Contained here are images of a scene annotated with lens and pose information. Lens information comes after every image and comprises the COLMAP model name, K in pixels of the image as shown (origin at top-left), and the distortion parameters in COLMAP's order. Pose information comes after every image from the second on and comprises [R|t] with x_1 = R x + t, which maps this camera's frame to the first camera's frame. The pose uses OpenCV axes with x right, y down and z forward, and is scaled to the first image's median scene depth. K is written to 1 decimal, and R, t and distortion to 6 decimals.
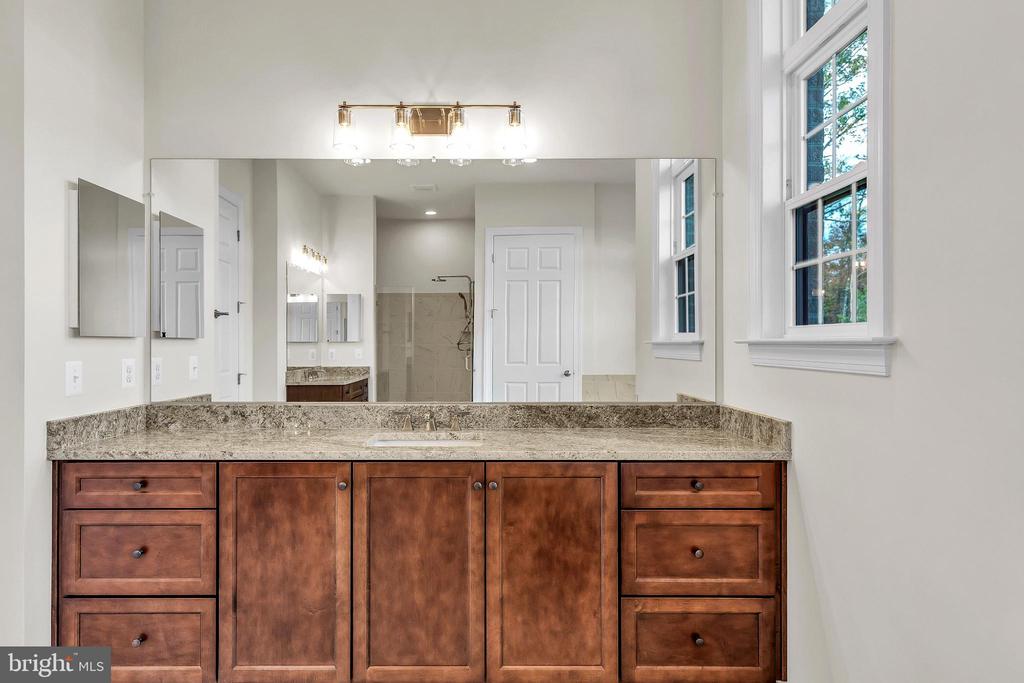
lens RADIAL K [[553.8, 0, 512.4], [0, 553.8, 344.5], [0, 0, 1]] dist [0.004067, 0.001514]
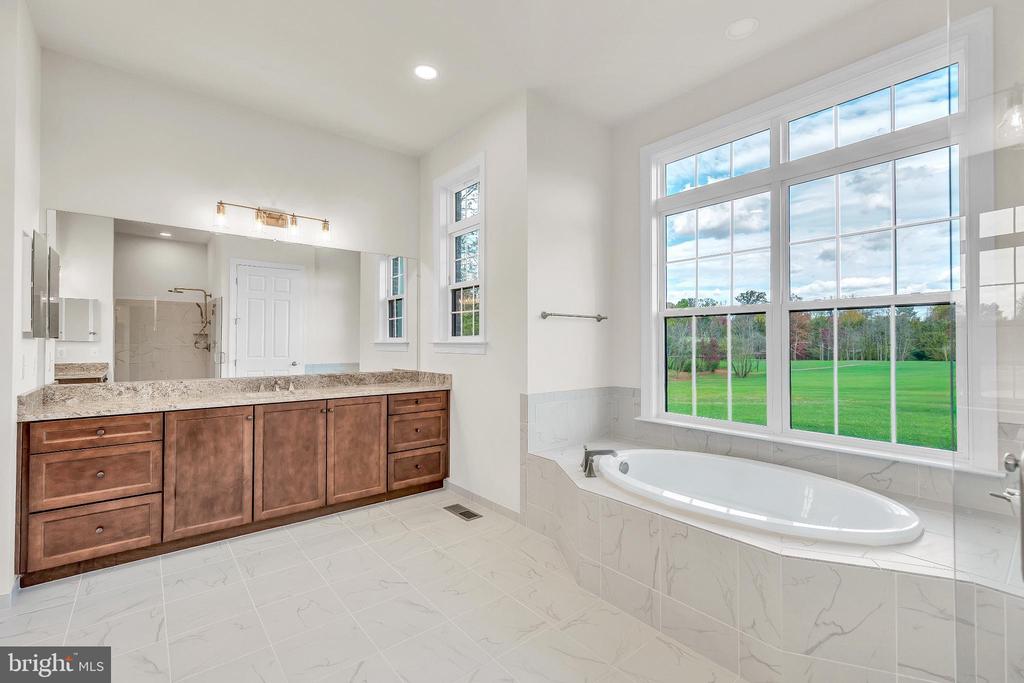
lens RADIAL K [[463.3, 0, 515.0], [0, 463.3, 338.4], [0, 0, 1]] dist [0.001326, 0.000282]
pose [[0.763888, 0.008649, 0.645291, -0.628413], [-0.000808, 0.999922, -0.012446, 0.001046], [-0.645348, 0.008987, 0.763836, -0.788017]]
